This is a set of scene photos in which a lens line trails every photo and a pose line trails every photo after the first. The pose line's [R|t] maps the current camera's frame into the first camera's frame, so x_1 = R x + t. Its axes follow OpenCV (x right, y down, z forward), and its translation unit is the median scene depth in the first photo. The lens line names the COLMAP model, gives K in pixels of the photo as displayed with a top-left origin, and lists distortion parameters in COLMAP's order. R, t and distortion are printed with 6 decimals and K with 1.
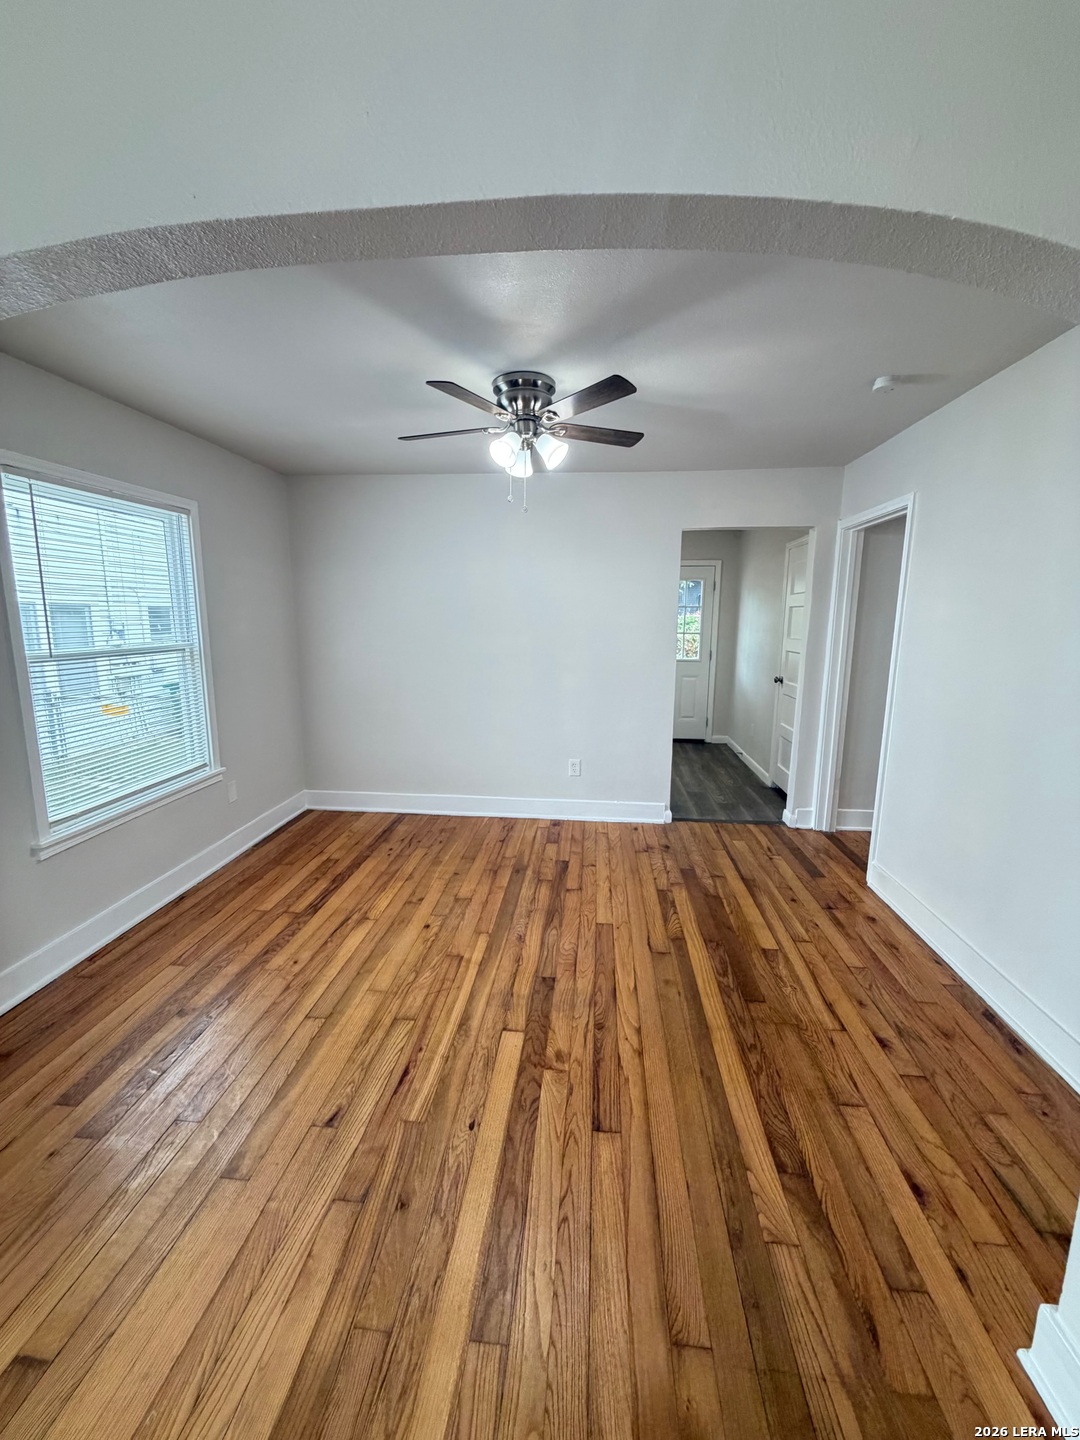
lens RADIAL K [[573.7, 0, 538.1], [0, 573.7, 715.6], [0, 0, 1]] dist [-0.001445, 0.000986]
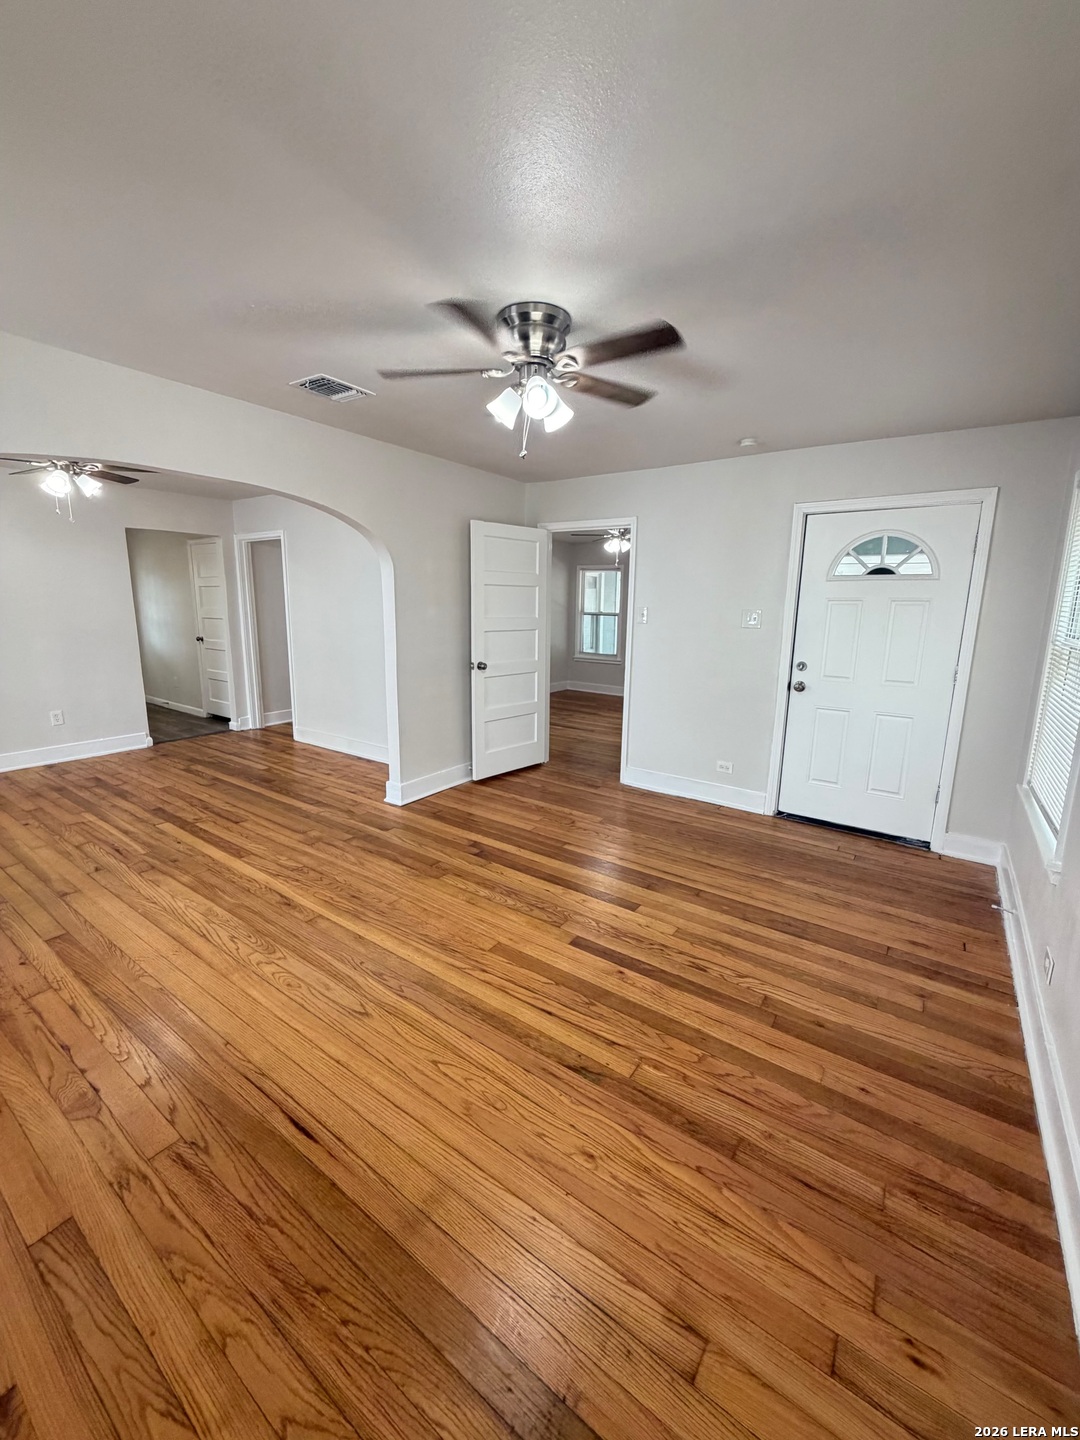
lens RADIAL K [[573.7, 0, 540.0], [0, 573.7, 713.8], [0, 0, 1]] dist [-0.001445, 0.000986]
pose [[0.485769, -0.163856, 0.858592, -0.848363], [0.135253, 0.984532, 0.111369, 0.152035], [-0.863560, 0.062028, 0.500417, -0.844101]]
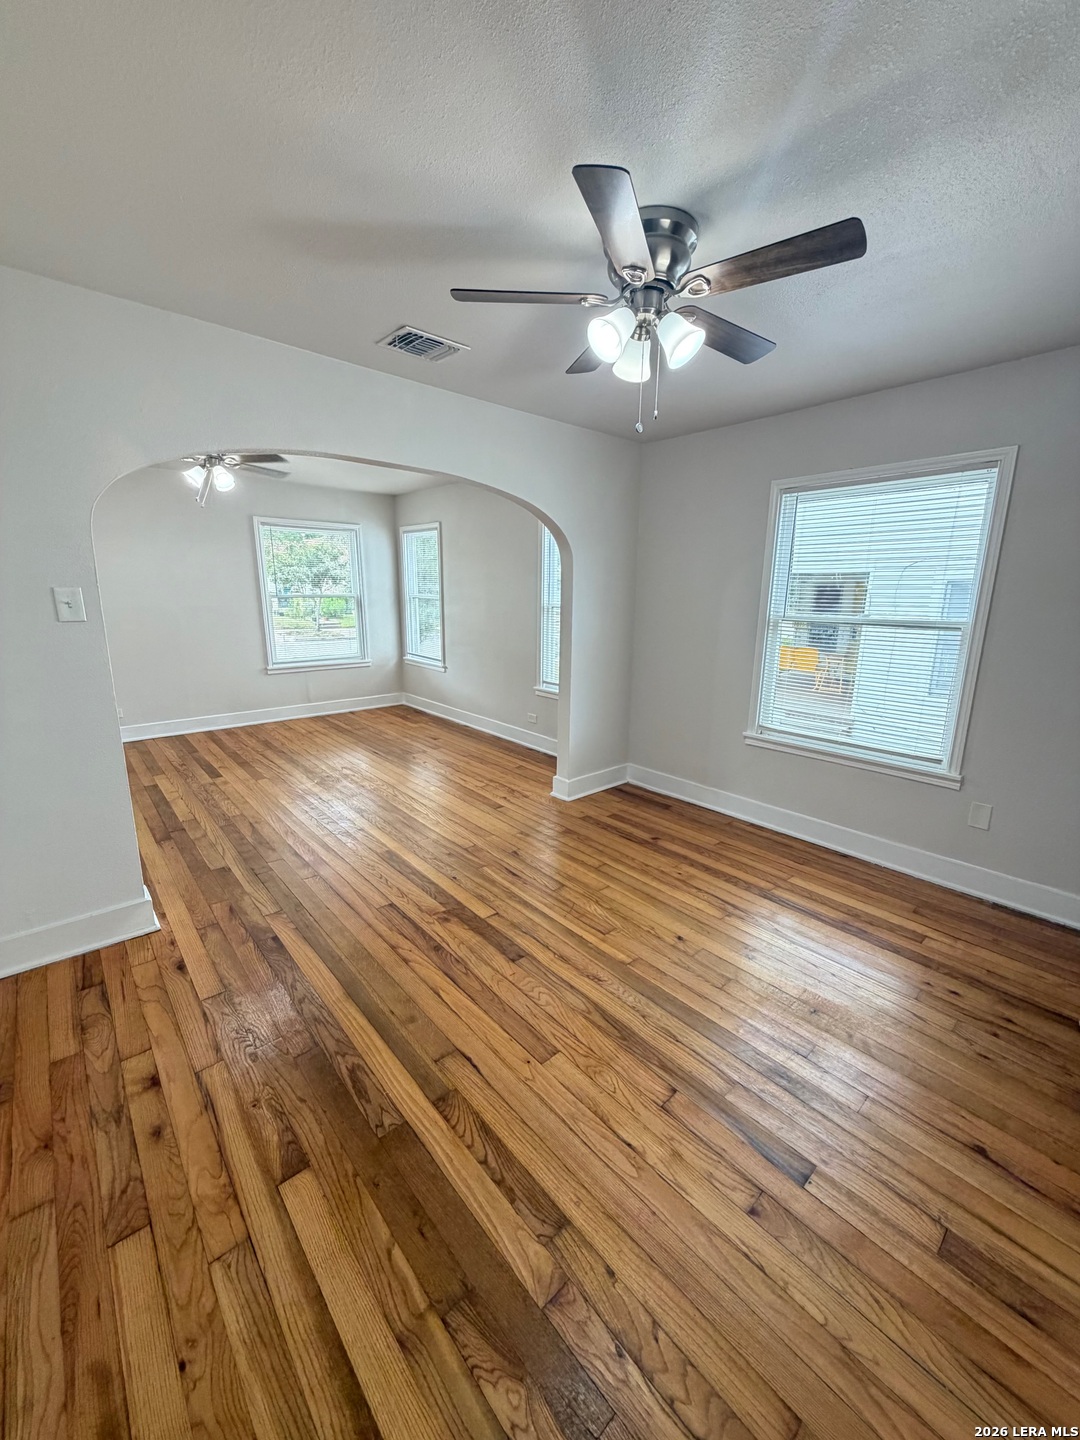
lens RADIAL K [[573.7, 0, 538.9], [0, 573.7, 718.2], [0, 0, 1]] dist [-0.001445, 0.000986]
pose [[-0.682253, 0.150501, -0.715458, 0.637521], [-0.141263, 0.933008, 0.330970, -0.251507], [0.717340, 0.326873, -0.615287, 1.517713]]
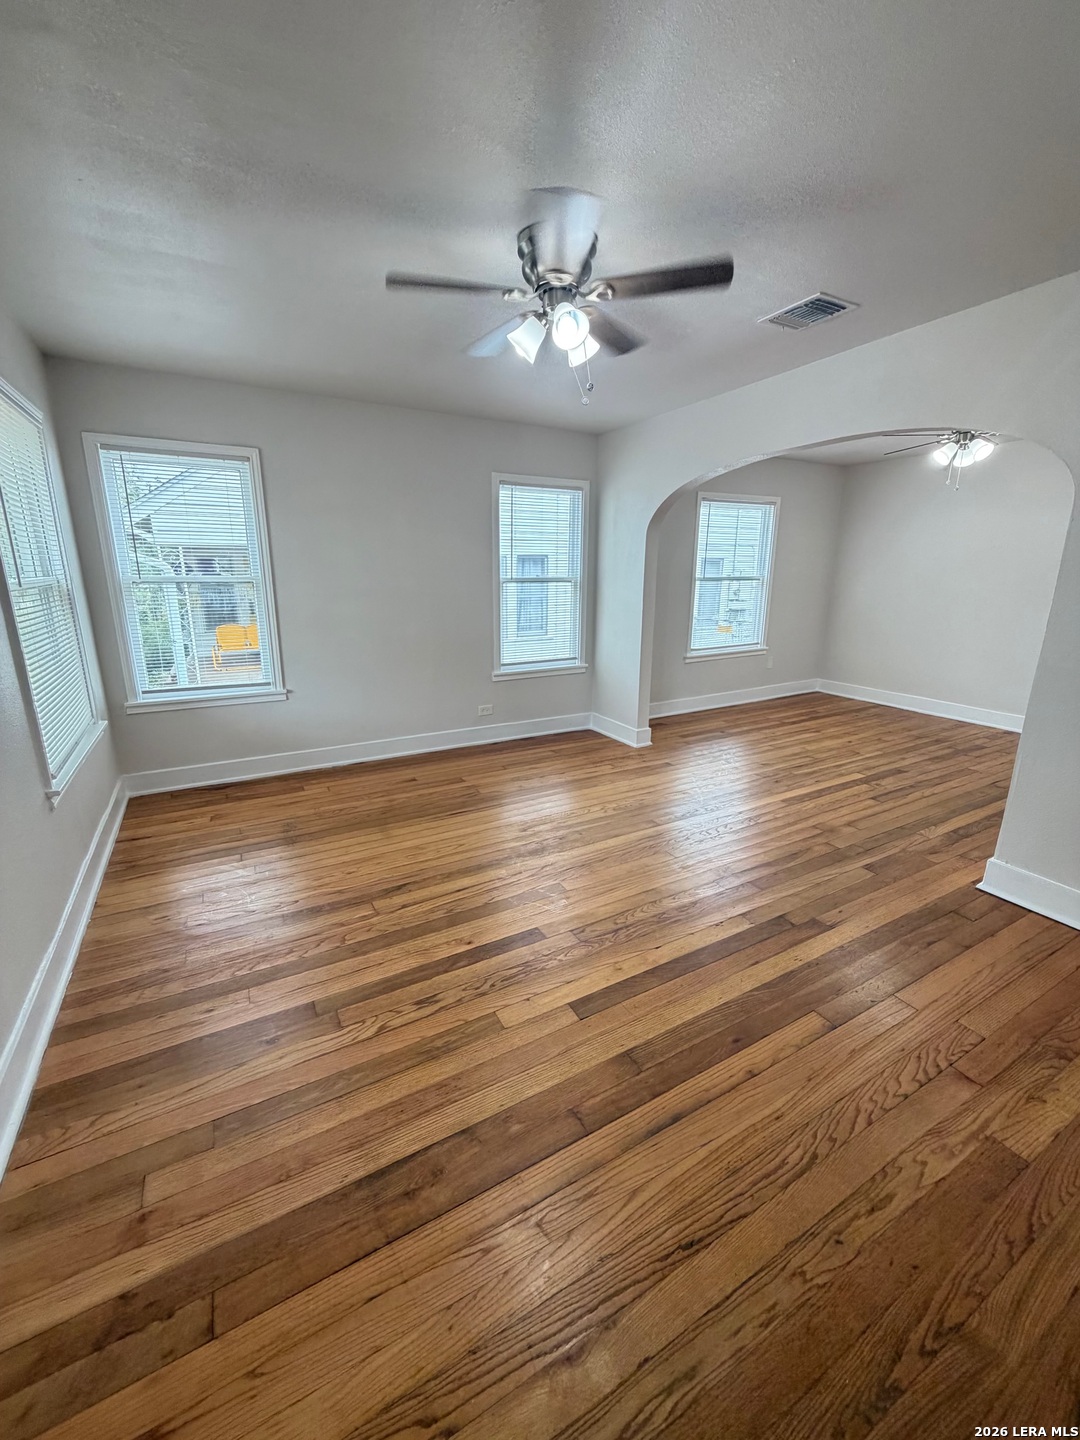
lens RADIAL K [[573.7, 0, 539.6], [0, 573.7, 714.8], [0, 0, 1]] dist [-0.001445, 0.000986]
pose [[0.574849, 0.198223, -0.793887, 0.738380], [-0.138183, 0.979796, 0.144584, 0.199387], [0.806508, 0.026588, 0.590626, -0.916576]]
